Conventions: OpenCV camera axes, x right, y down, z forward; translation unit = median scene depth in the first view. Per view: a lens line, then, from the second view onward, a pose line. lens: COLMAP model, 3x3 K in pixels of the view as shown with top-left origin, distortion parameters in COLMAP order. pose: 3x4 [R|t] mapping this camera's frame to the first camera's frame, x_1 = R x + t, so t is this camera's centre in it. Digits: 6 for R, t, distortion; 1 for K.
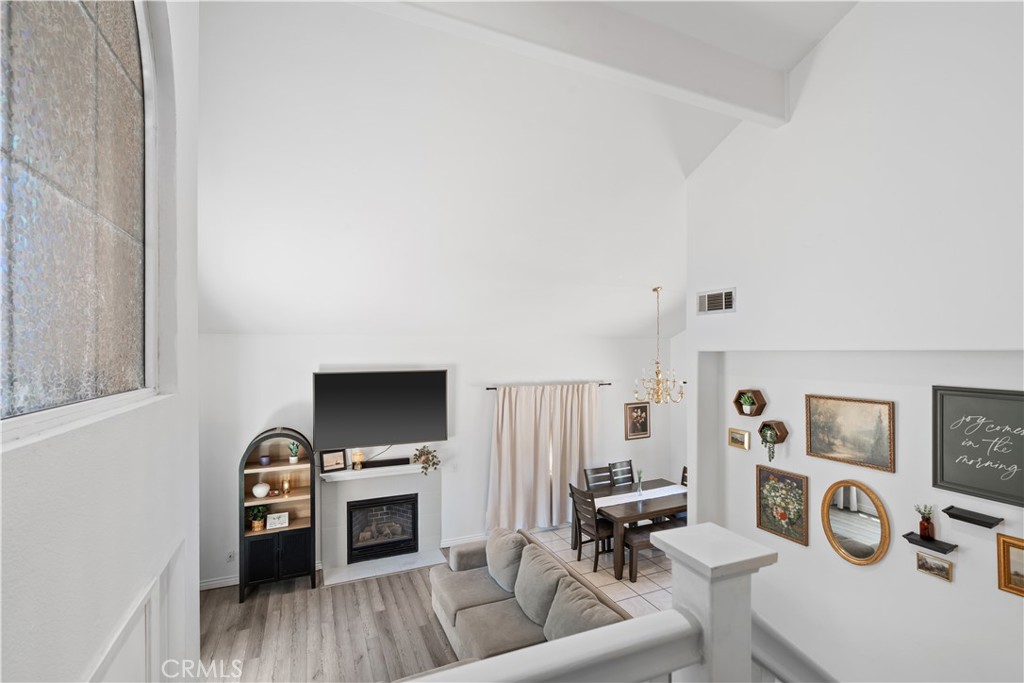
lens RADIAL K [[462.6, 0, 514.6], [0, 462.6, 347.6], [0, 0, 1]] dist [0.002700, -0.002472]
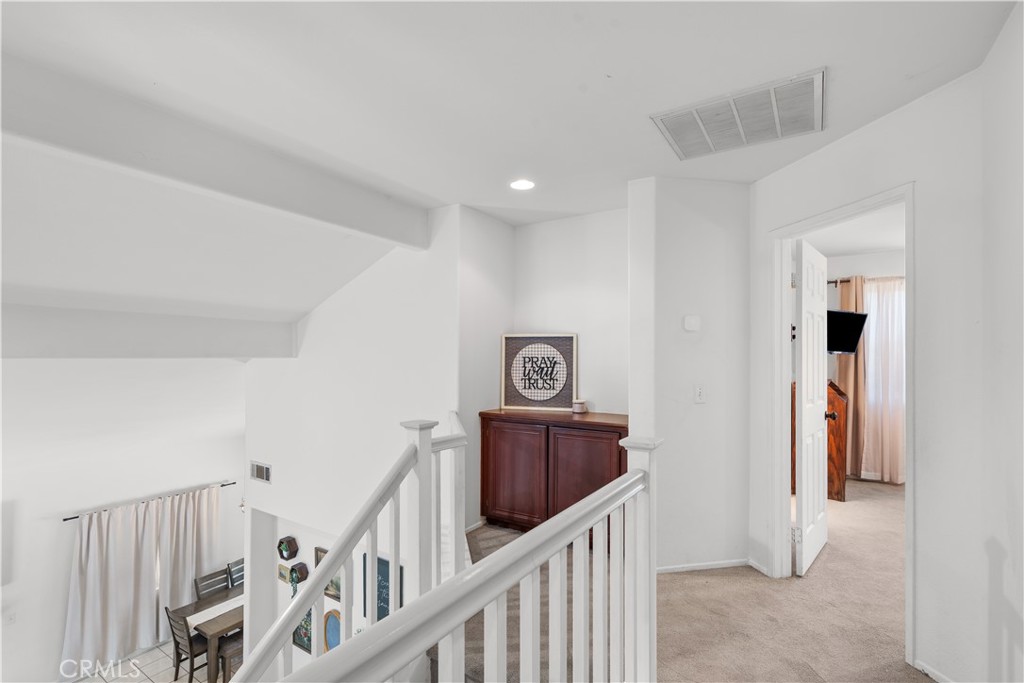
lens RADIAL K [[462.6, 0, 518.4], [0, 462.6, 348.1], [0, 0, 1]] dist [0.002700, -0.002472]
pose [[0.838476, 0.009369, 0.544858, 0.218197], [-0.005638, 0.999948, -0.008518, -0.281297], [-0.544909, 0.004070, 0.838485, -0.286909]]
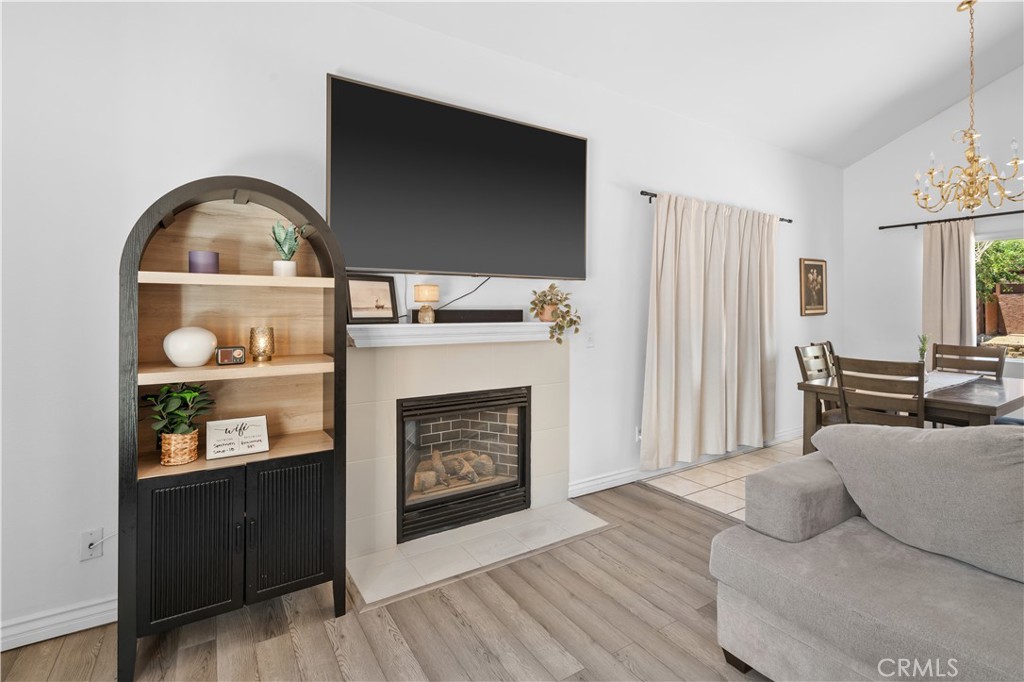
lens RADIAL K [[462.6, 0, 504.2], [0, 462.6, 309.4], [0, 0, 1]] dist [0.002700, -0.002472]
pose [[0.988930, 0.002681, 0.148357, -0.333537], [-0.001298, 0.999955, -0.009418, 0.257564], [-0.148376, 0.009121, 0.988889, 0.566151]]
